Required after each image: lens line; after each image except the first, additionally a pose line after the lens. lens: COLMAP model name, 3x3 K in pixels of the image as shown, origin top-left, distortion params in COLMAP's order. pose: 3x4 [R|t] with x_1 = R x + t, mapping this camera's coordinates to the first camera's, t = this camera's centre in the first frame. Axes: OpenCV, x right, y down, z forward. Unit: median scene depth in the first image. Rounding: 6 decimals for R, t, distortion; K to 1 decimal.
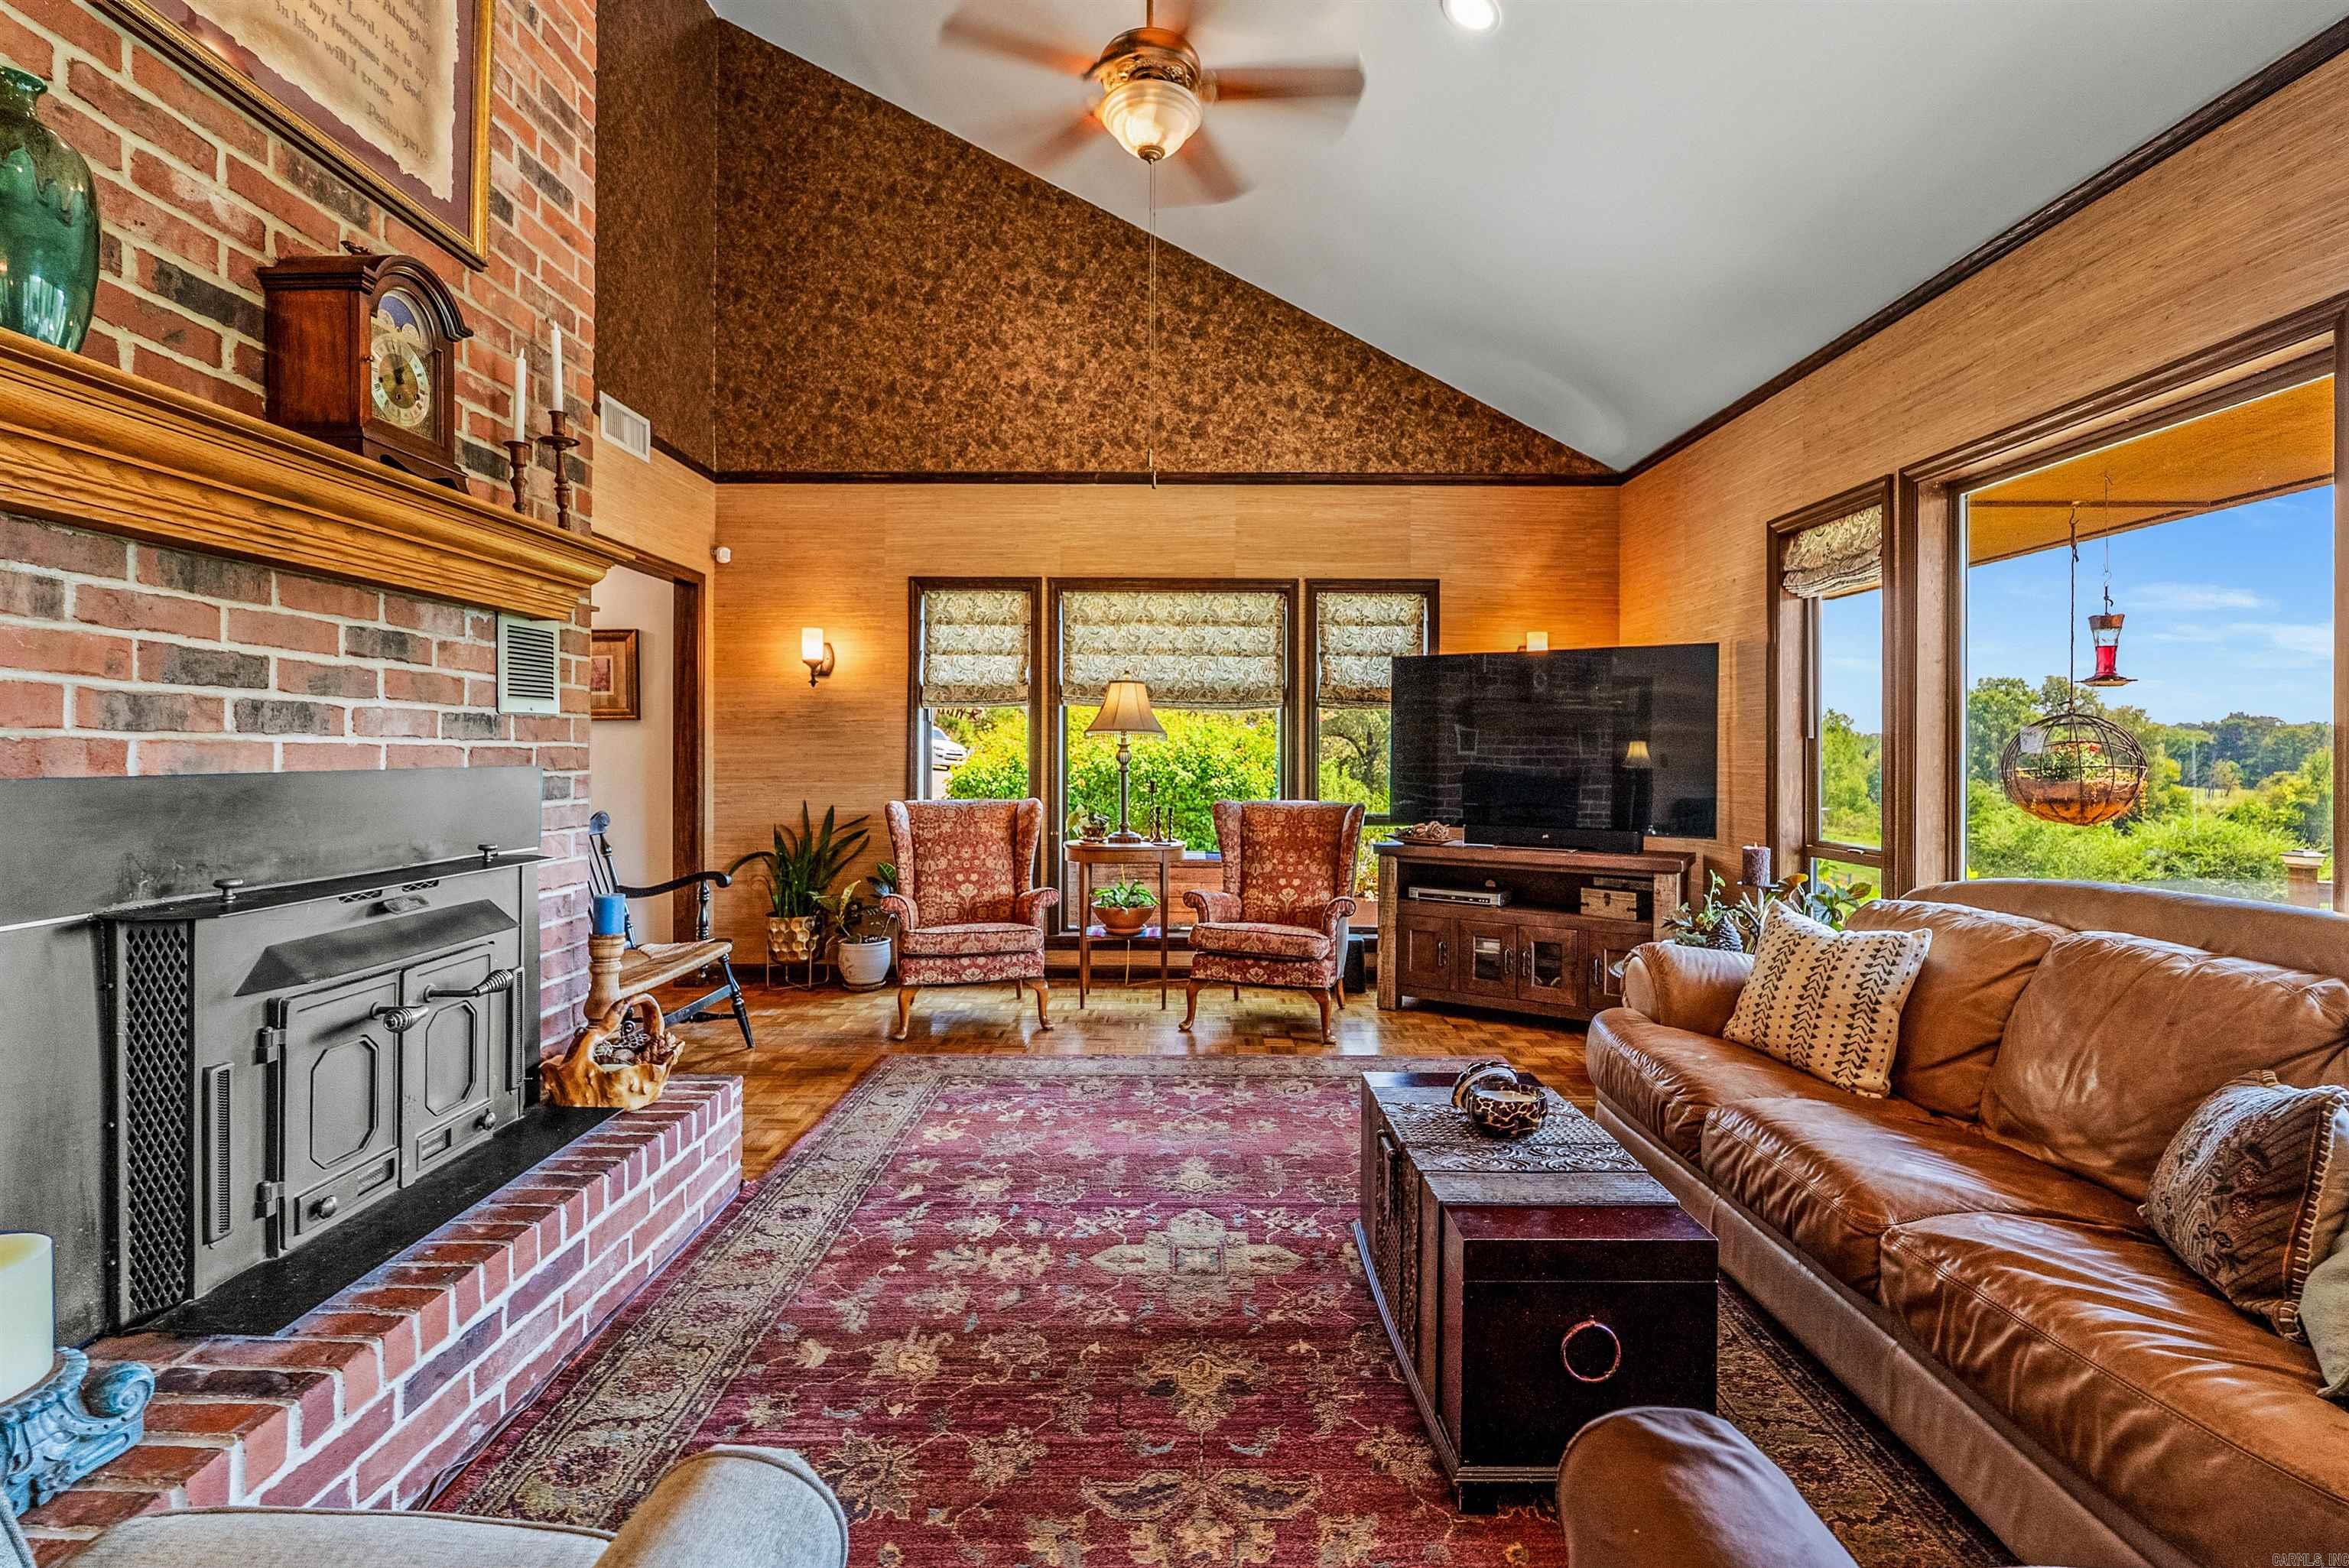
lens RADIAL K [[1048.3, 0, 1181.9], [0, 1048.3, 756.5], [0, 0, 1]] dist [-0.010265, 0.002299]
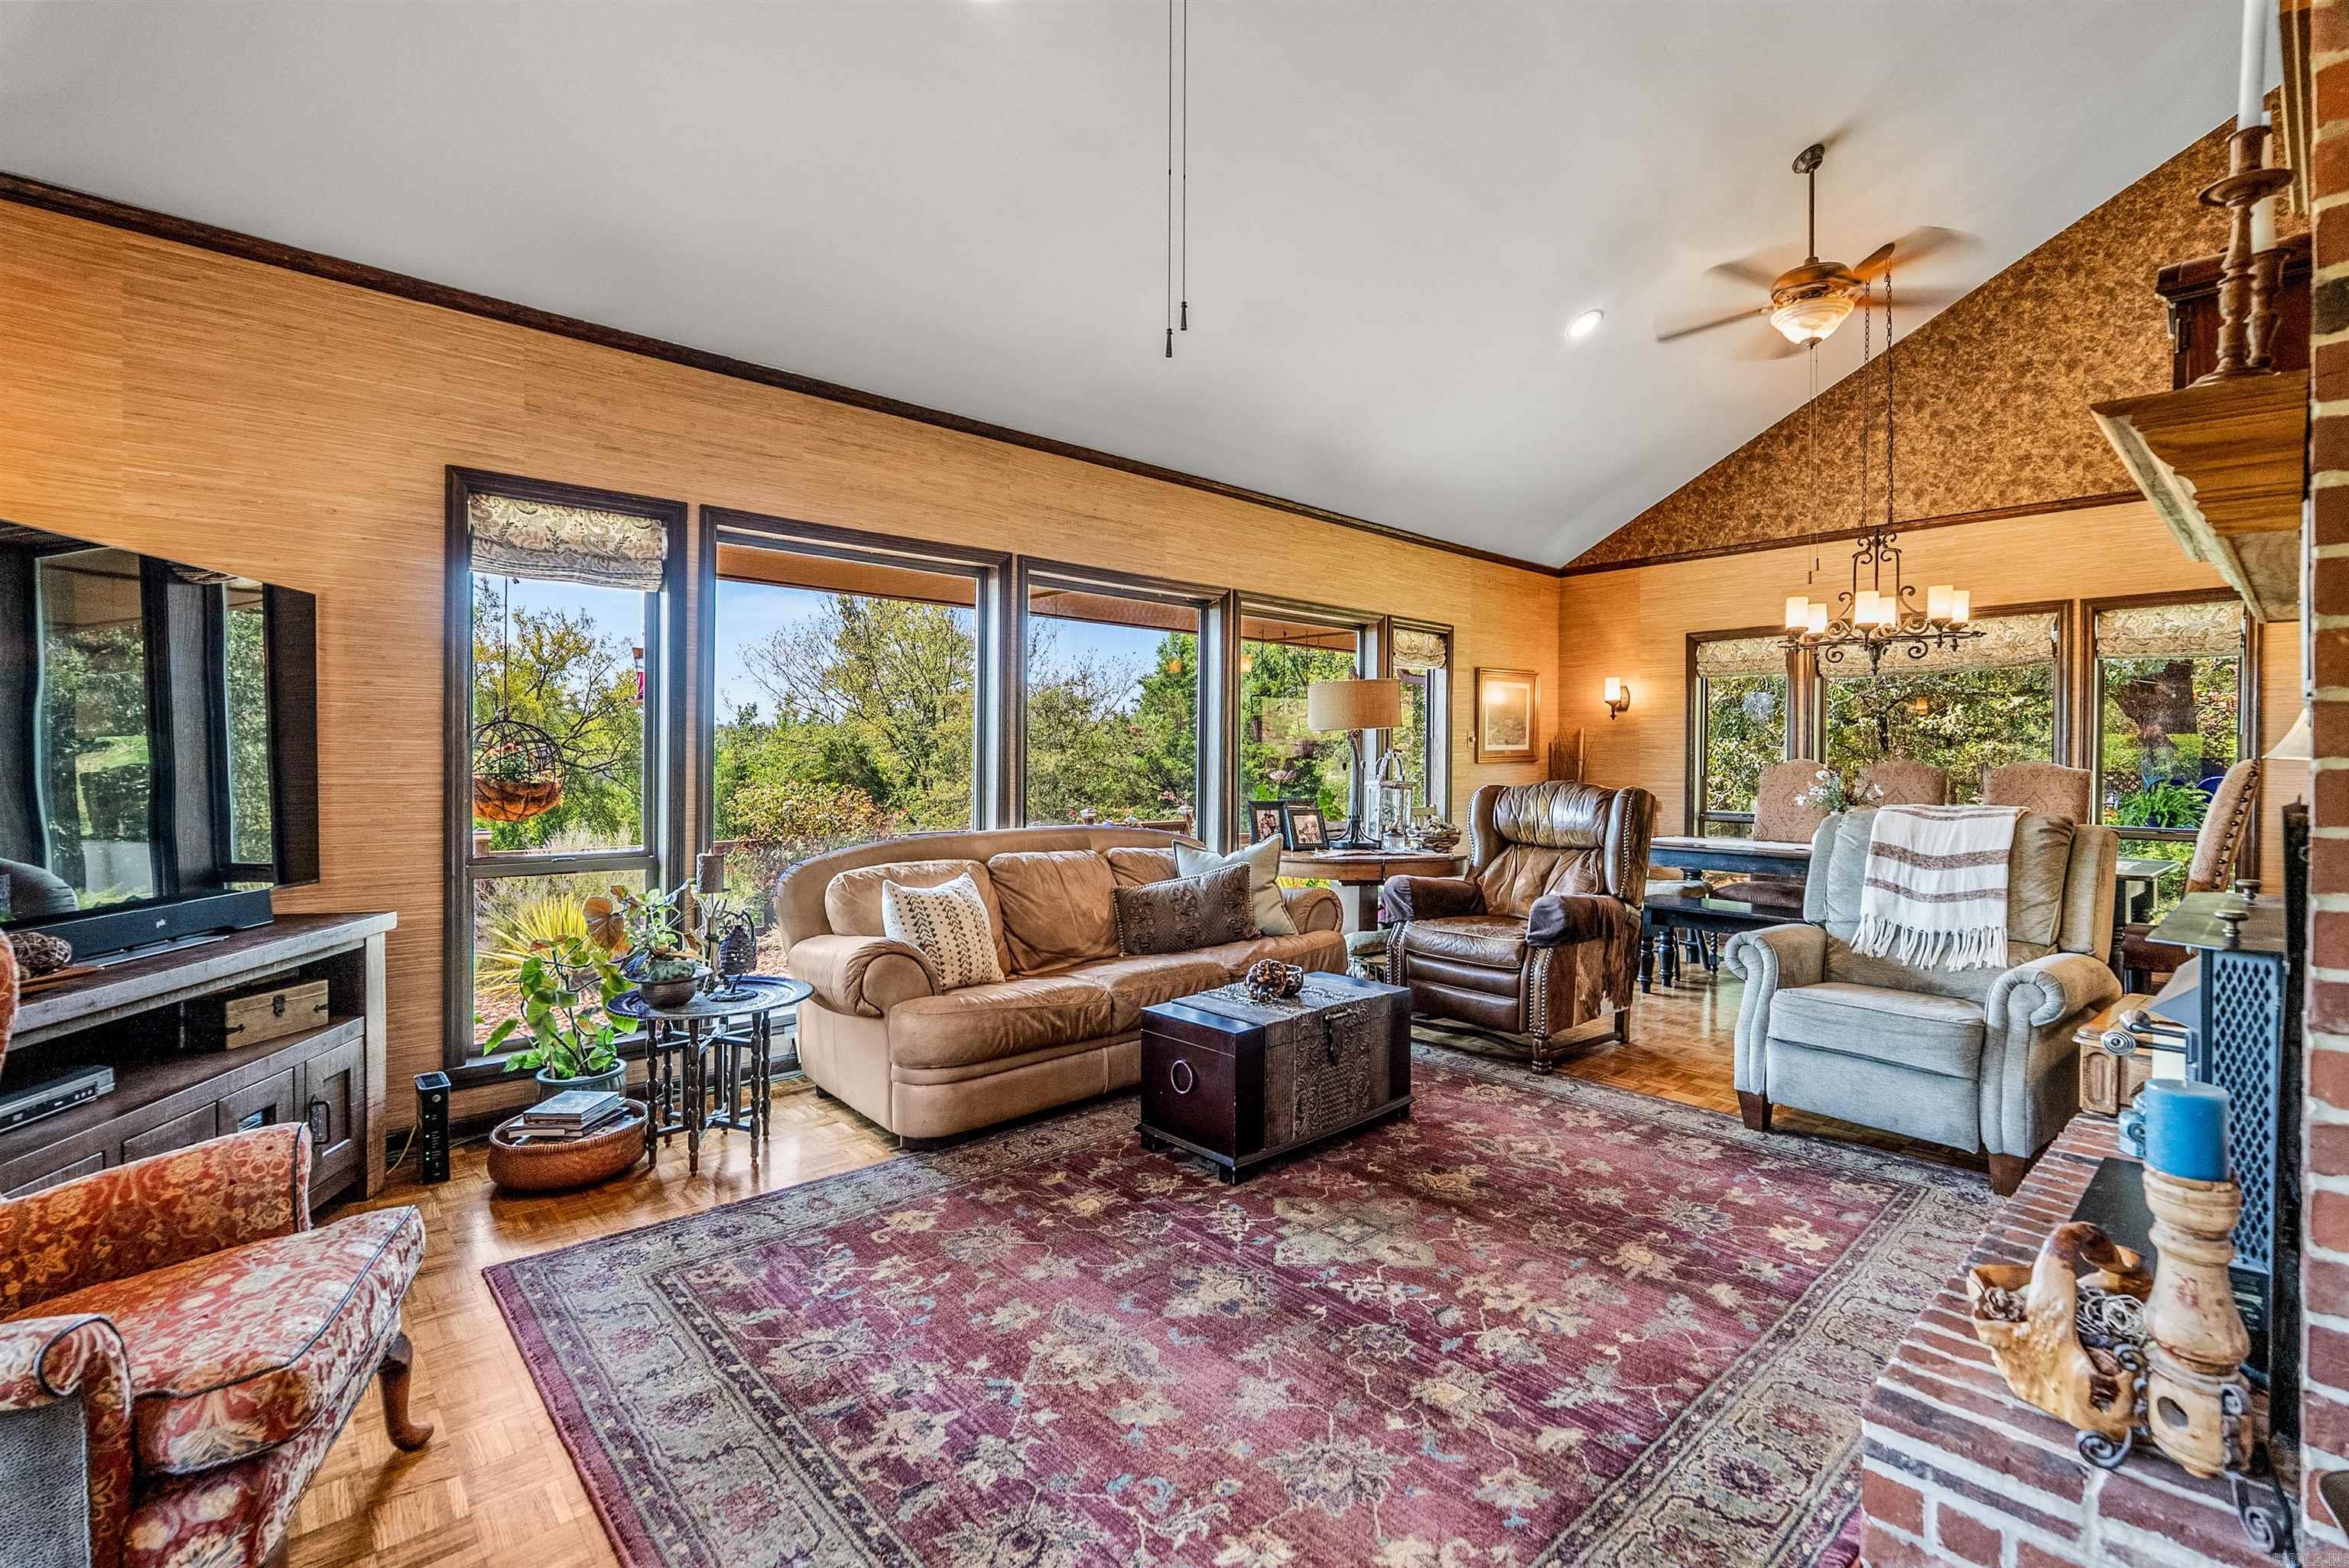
lens RADIAL K [[1048.3, 0, 1180.5], [0, 1048.3, 767.6], [0, 0, 1]] dist [-0.010265, 0.002299]
pose [[-0.672771, -0.013666, 0.739725, -0.371997], [-0.004972, 0.999890, 0.013950, -0.008433], [-0.739834, 0.005707, -0.672765, 1.038308]]
